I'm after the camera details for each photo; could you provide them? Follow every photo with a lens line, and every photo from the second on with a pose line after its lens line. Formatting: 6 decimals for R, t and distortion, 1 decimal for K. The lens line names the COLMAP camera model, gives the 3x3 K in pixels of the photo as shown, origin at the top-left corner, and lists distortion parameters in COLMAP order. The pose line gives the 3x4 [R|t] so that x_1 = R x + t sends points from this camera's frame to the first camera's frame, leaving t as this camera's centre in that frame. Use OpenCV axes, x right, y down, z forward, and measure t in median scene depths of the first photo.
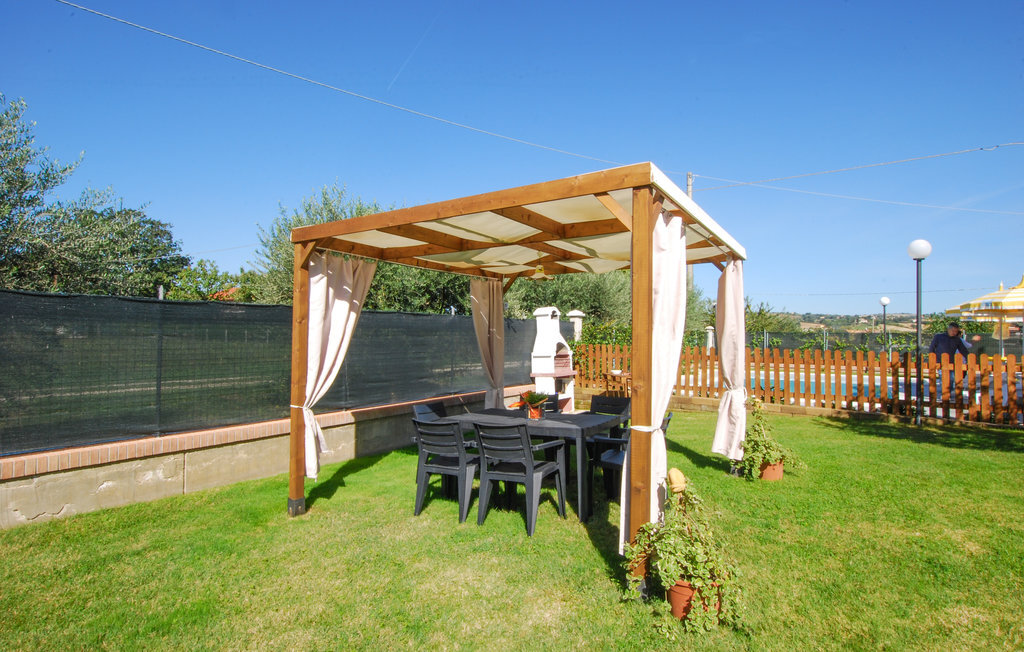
lens RADIAL K [[519.3, 0, 512.0], [0, 519.3, 326.0], [0, 0, 1]] dist [-0.002863, 0.000109]
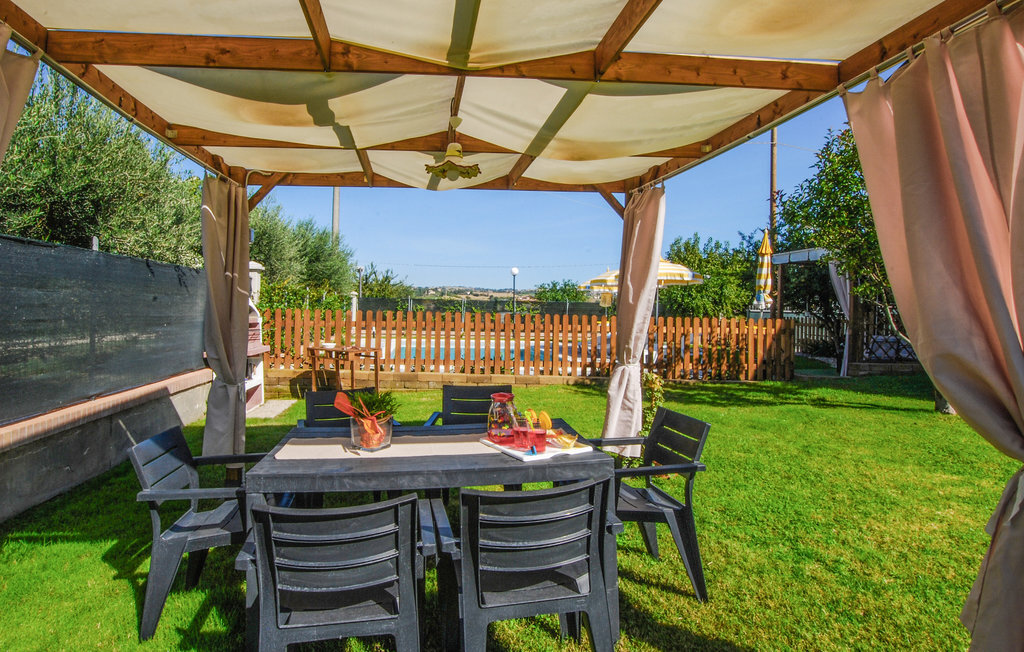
lens RADIAL K [[559.3, 0, 467.3], [0, 559.3, 304.7], [0, 0, 1]] dist [-0.039073, 0.000242]
pose [[0.796141, 0.007091, 0.605070, -0.121639], [-0.019843, 0.999699, 0.014394, 0.015194], [-0.604786, -0.023466, 0.796042, 0.253923]]
